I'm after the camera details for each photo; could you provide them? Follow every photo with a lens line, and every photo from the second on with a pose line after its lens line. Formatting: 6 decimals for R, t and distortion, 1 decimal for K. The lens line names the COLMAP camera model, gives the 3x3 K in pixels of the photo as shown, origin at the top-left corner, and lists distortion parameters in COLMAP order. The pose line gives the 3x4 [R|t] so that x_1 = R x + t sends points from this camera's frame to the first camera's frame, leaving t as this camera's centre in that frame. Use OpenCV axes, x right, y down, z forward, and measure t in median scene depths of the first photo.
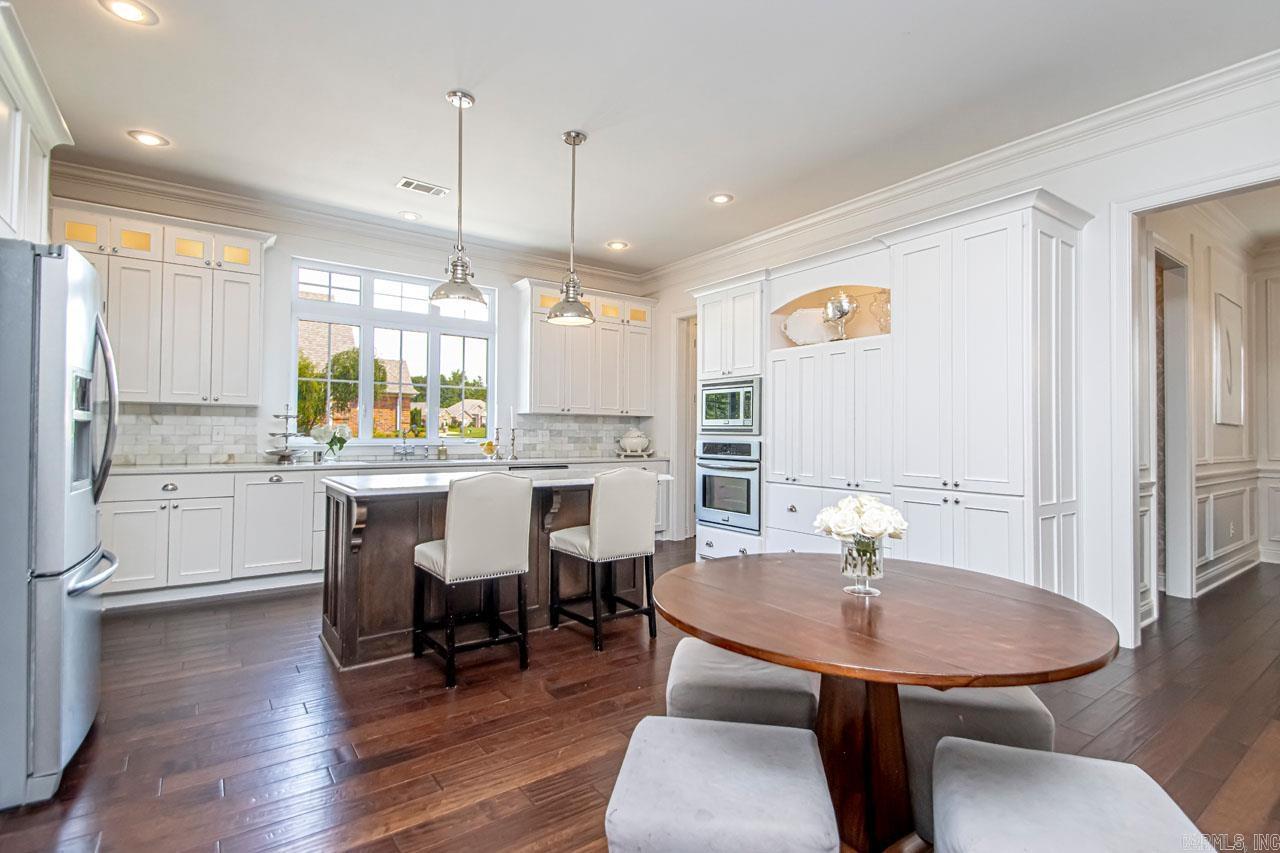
lens RADIAL K [[609.2, 0, 663.5], [0, 609.2, 421.9], [0, 0, 1]] dist [-0.016435, -0.000385]
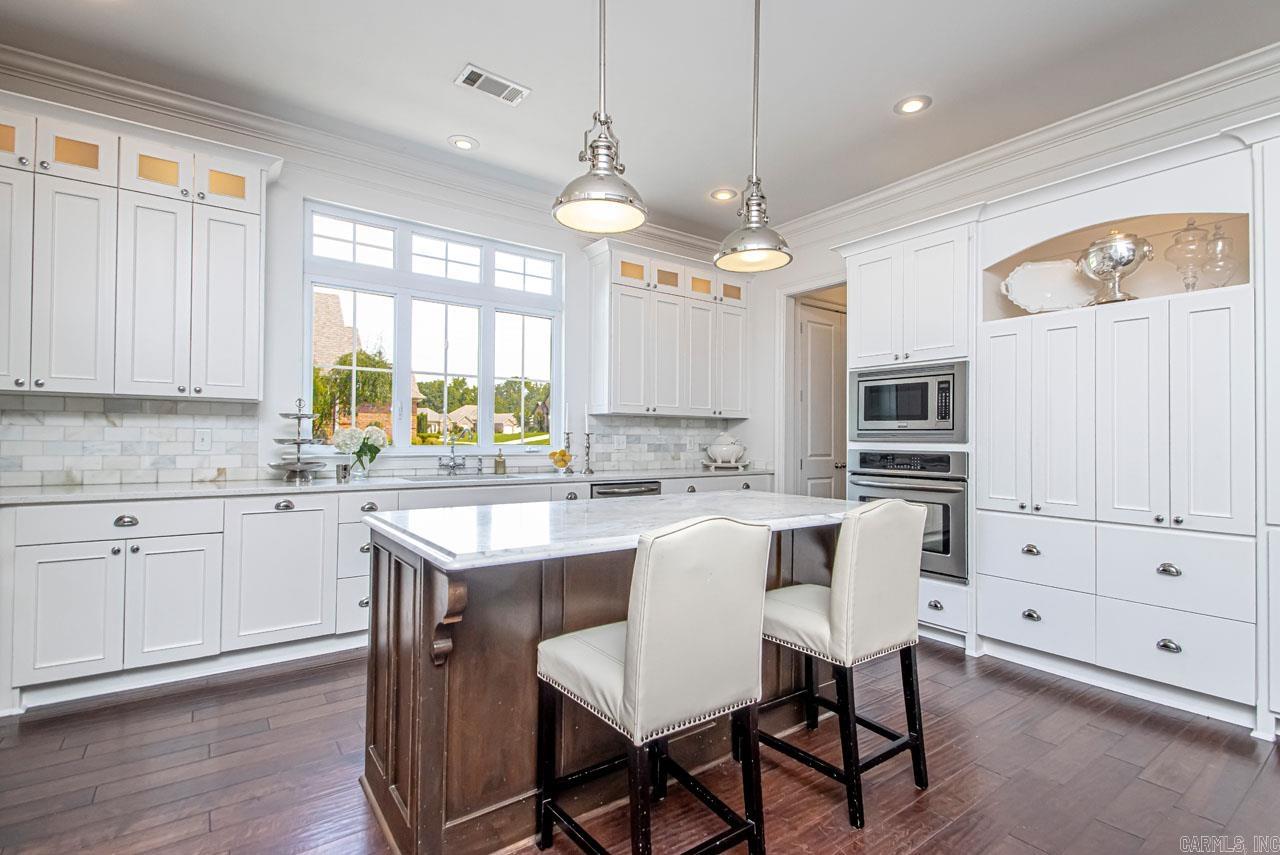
lens RADIAL K [[600.2, 0, 645.6], [0, 600.2, 431.7], [0, 0, 1]] dist [0.000009, -0.007013]
pose [[0.999785, 0.000825, -0.020699, -0.194509], [-0.000682, 0.999976, 0.006905, 0.004572], [0.020704, -0.006889, 0.999762, 0.294546]]
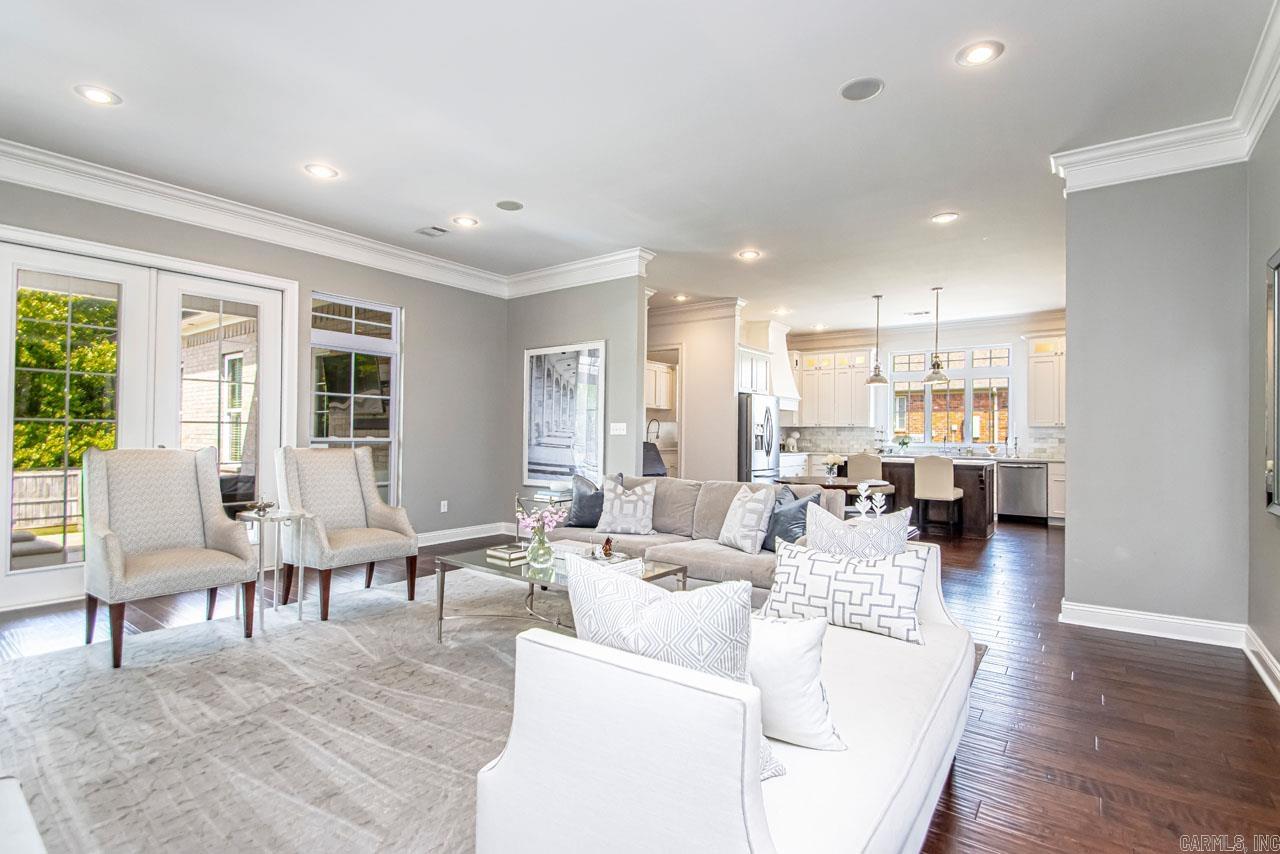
lens RADIAL K [[600.2, 0, 645.6], [0, 600.2, 431.2], [0, 0, 1]] dist [0.000009, -0.007013]
pose [[0.267886, -0.011390, -0.963383, 1.149357], [0.009451, 0.999913, -0.009194, 0.001466], [0.963404, -0.006642, 0.267970, -0.344912]]
